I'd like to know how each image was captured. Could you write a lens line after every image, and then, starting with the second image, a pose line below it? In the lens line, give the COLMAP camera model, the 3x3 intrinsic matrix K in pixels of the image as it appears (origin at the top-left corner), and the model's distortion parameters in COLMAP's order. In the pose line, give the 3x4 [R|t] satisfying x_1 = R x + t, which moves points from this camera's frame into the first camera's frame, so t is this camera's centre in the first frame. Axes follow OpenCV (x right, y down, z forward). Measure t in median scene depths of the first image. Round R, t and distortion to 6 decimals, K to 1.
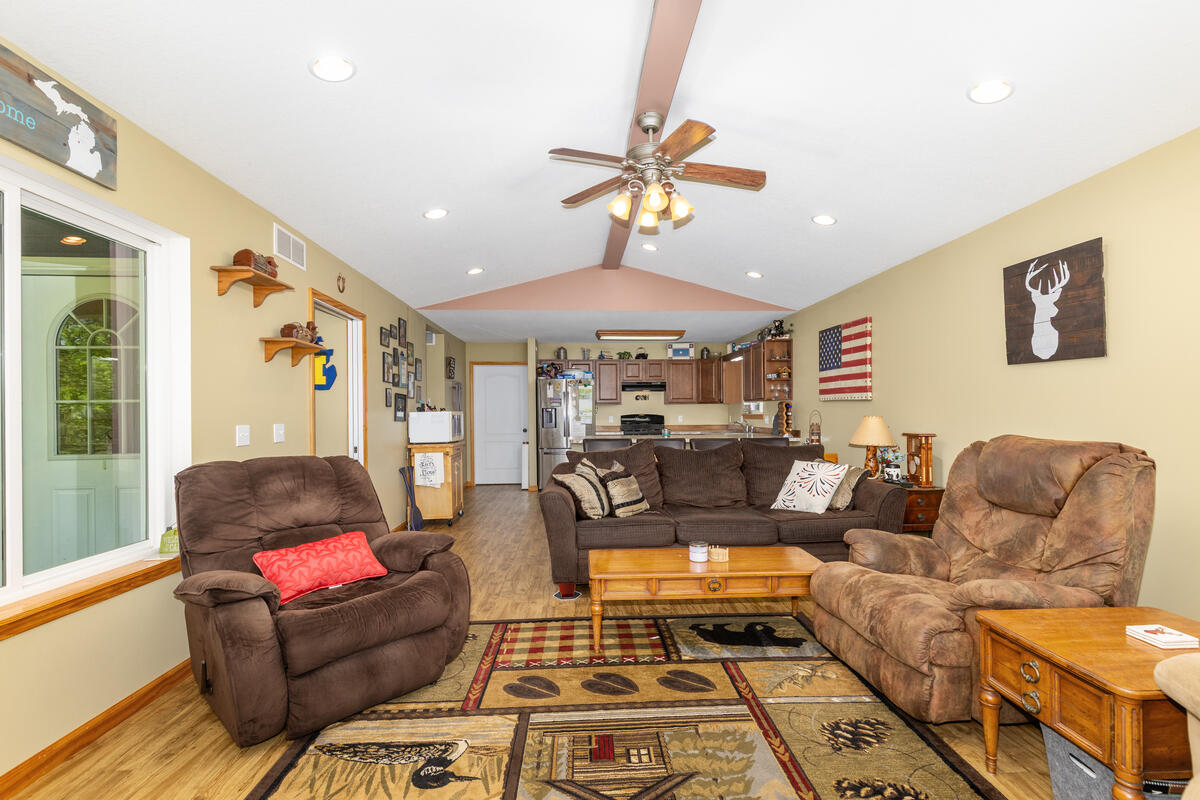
lens RADIAL K [[548.9, 0, 623.5], [0, 548.9, 410.3], [0, 0, 1]] dist [0.002863, 0.000597]
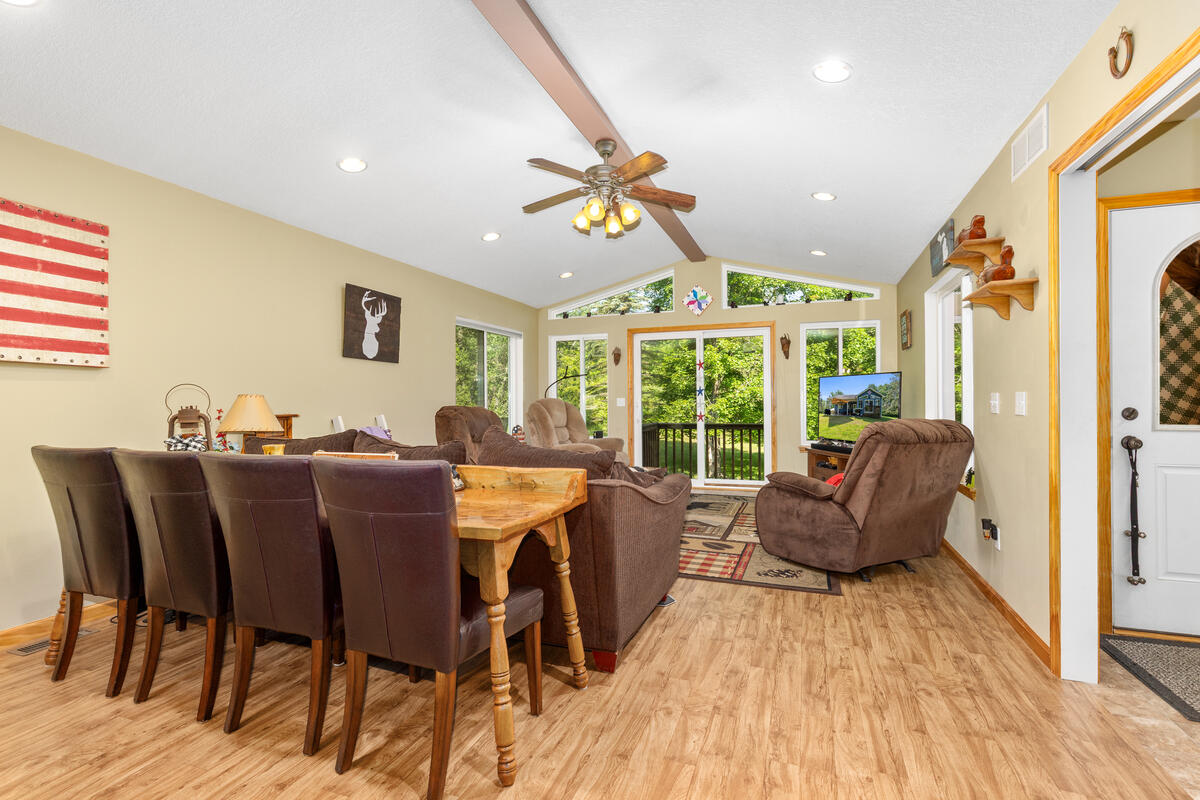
lens RADIAL K [[548.9, 0, 598.6], [0, 548.9, 404.7], [0, 0, 1]] dist [0.002863, 0.000597]
pose [[-0.900460, 0.008623, 0.434853, -0.483794], [0.009672, 0.999953, 0.000200, 0.042399], [-0.434831, 0.004386, -0.900501, 2.241535]]
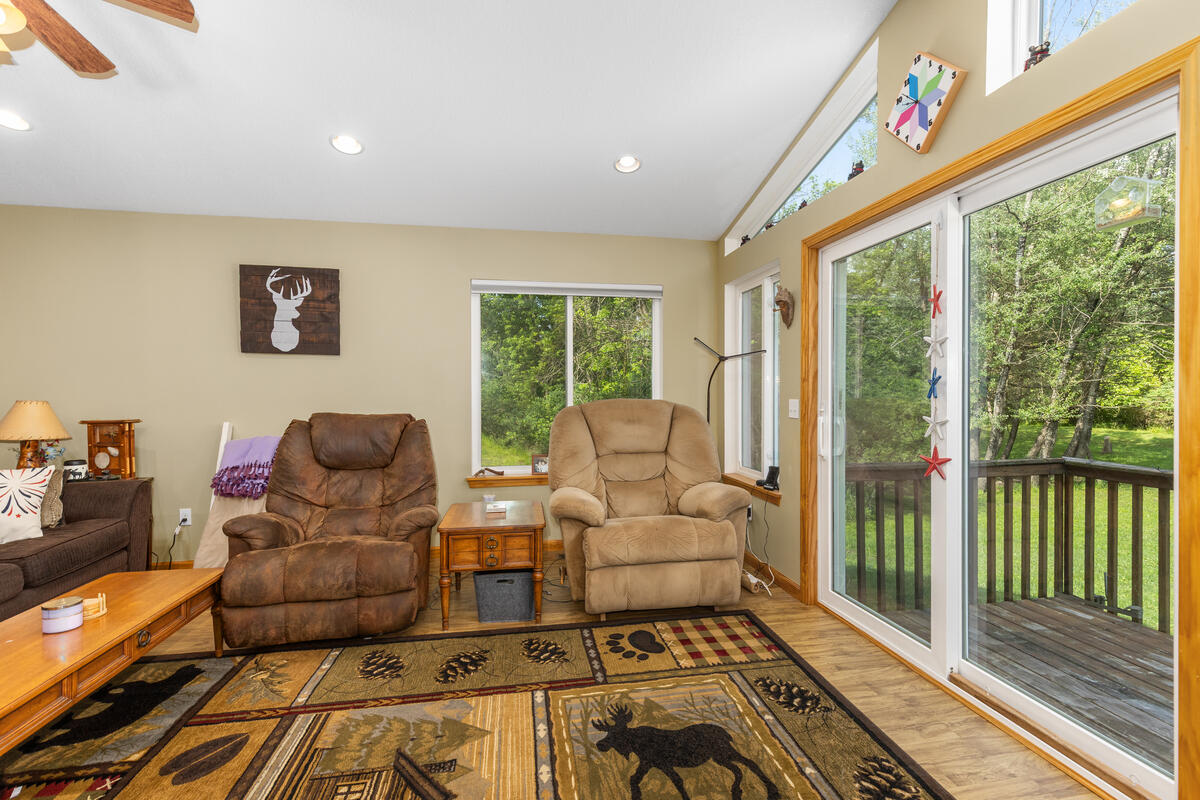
lens RADIAL K [[548.9, 0, 604.9], [0, 548.9, 396.1], [0, 0, 1]] dist [0.002863, 0.000597]
pose [[-0.091102, -0.006332, 0.995821, -0.556209], [-0.002183, 0.999979, 0.006159, -0.003100], [-0.995839, -0.001613, -0.091114, 0.433203]]
